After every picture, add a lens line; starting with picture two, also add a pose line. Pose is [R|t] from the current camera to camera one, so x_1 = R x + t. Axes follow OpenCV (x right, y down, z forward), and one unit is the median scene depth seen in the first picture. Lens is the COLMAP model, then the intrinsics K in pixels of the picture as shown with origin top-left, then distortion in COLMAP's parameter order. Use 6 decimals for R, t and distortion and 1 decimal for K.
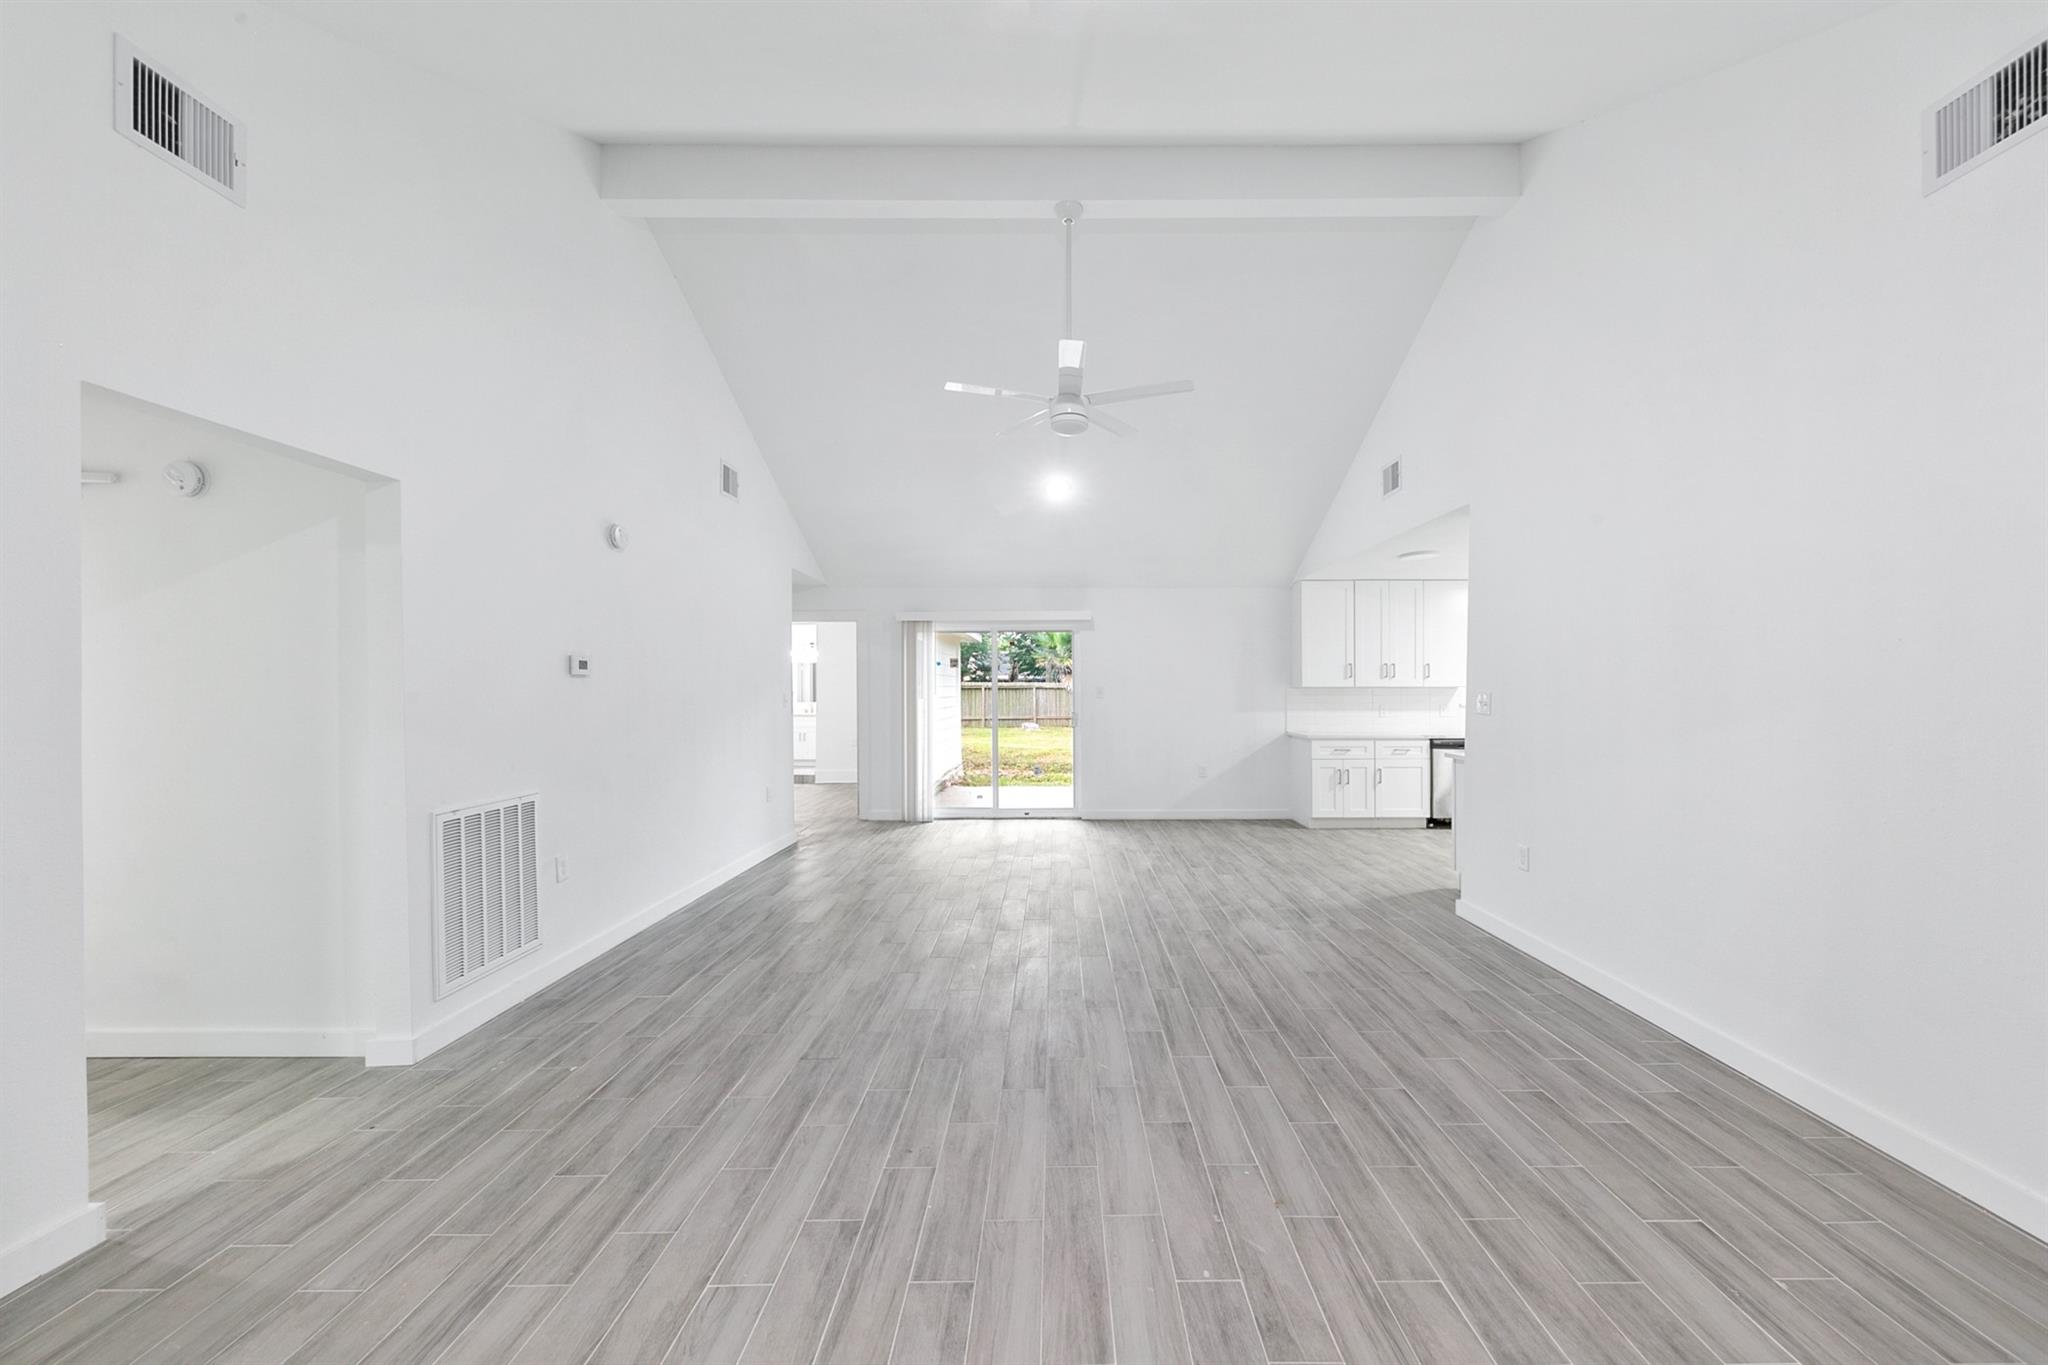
lens RADIAL K [[720.4, 0, 1064.8], [0, 720.4, 676.6], [0, 0, 1]] dist [0.005613, -0.000497]
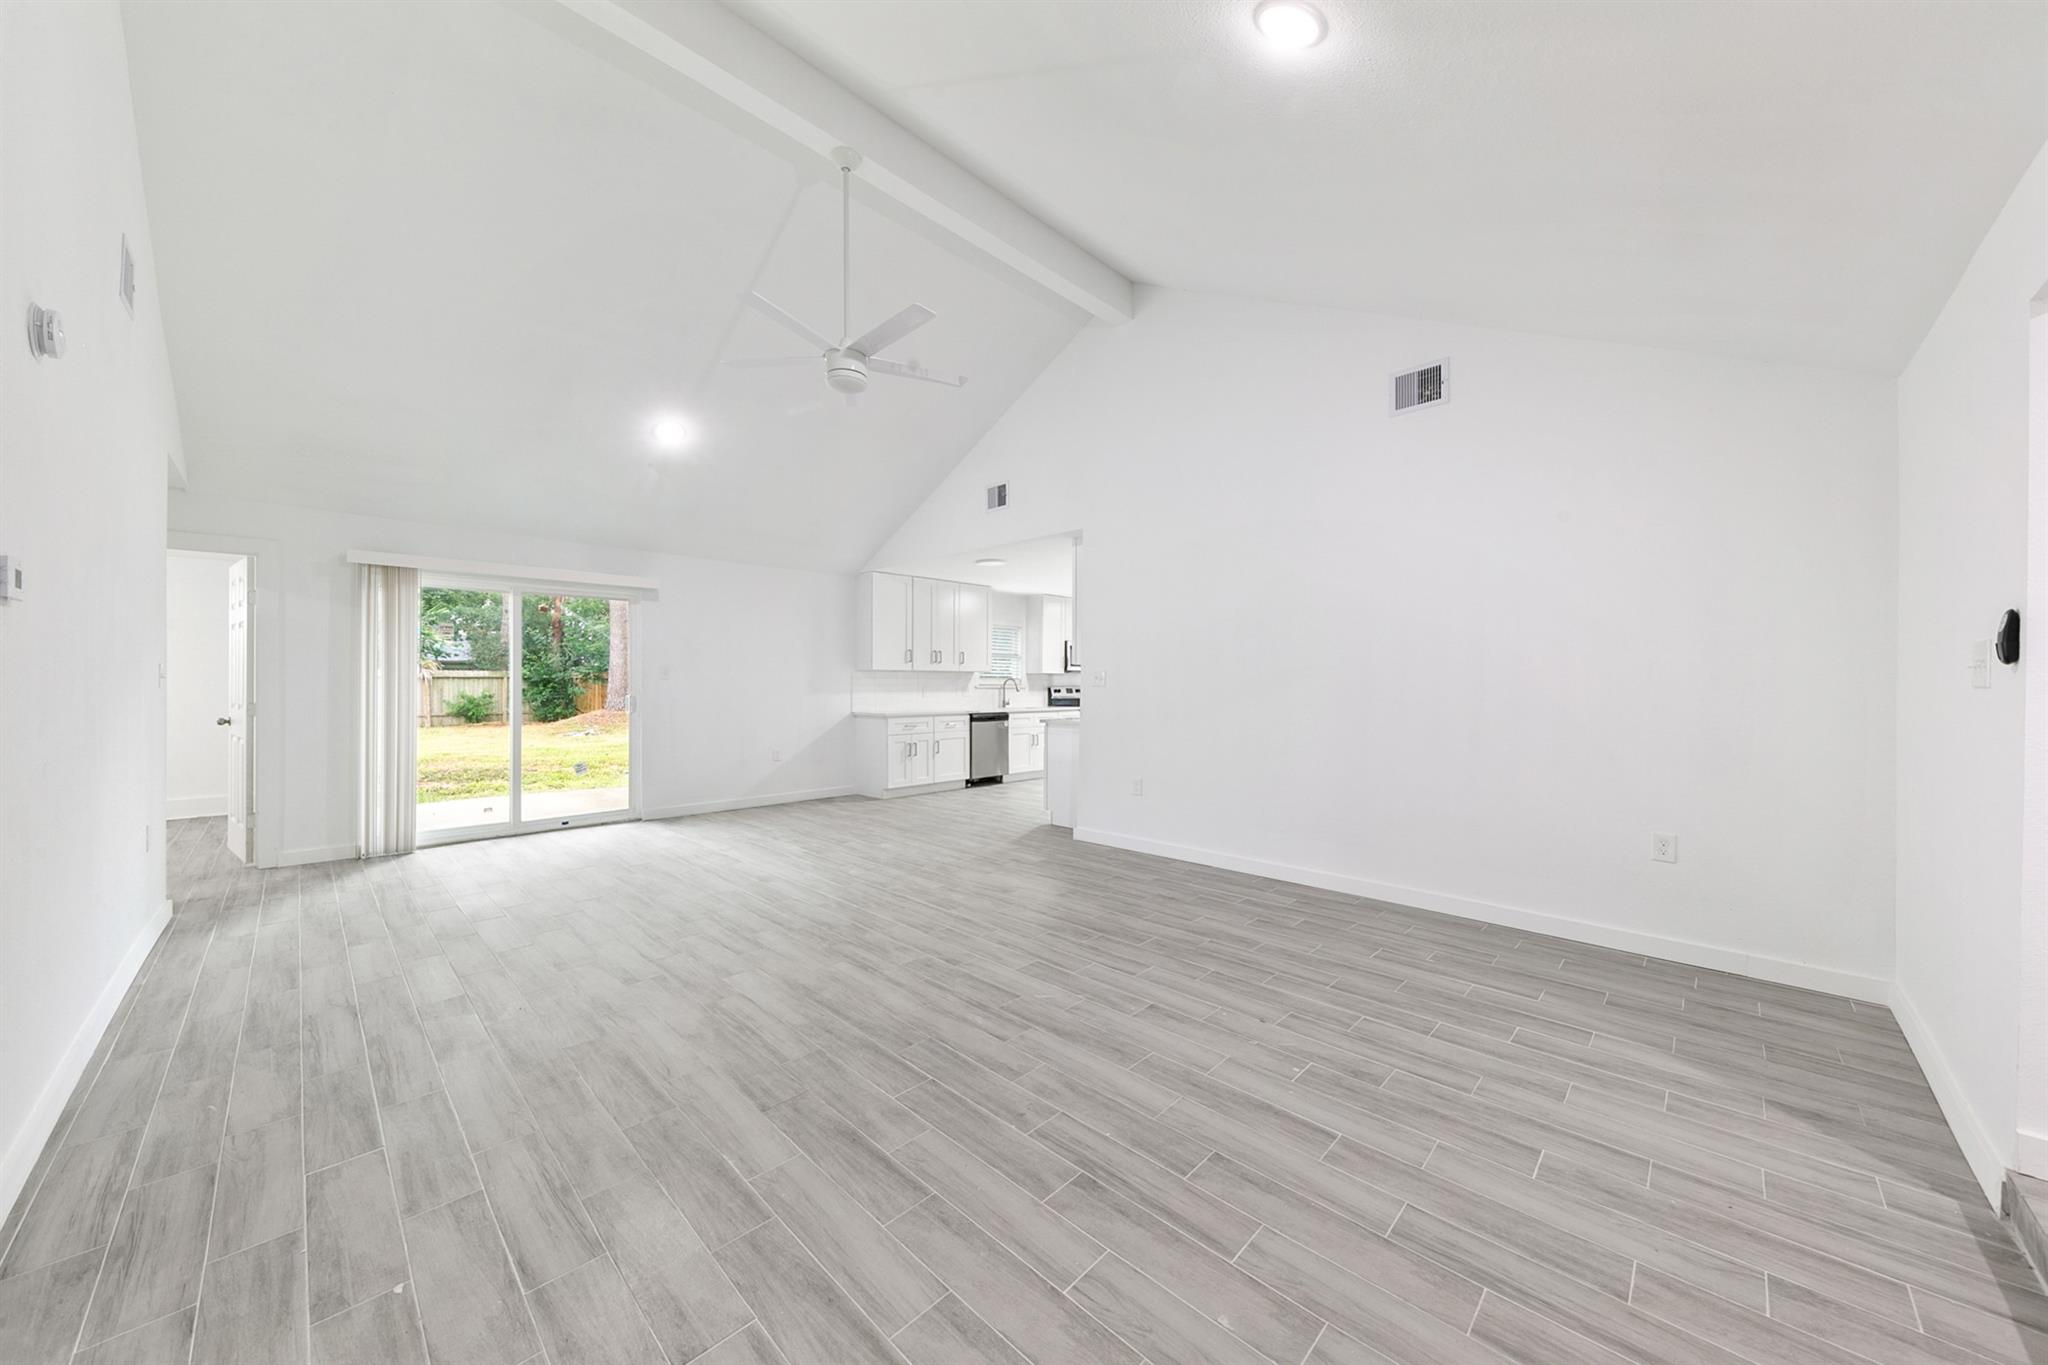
lens RADIAL K [[704.6, 0, 1016.0], [0, 704.6, 665.6], [0, 0, 1]] dist [0.006712, -0.002661]
pose [[0.712723, 0.019837, 0.701166, -0.503882], [-0.014691, 0.999803, -0.013352, 0.037327], [-0.701292, -0.000784, 0.712873, 0.184526]]
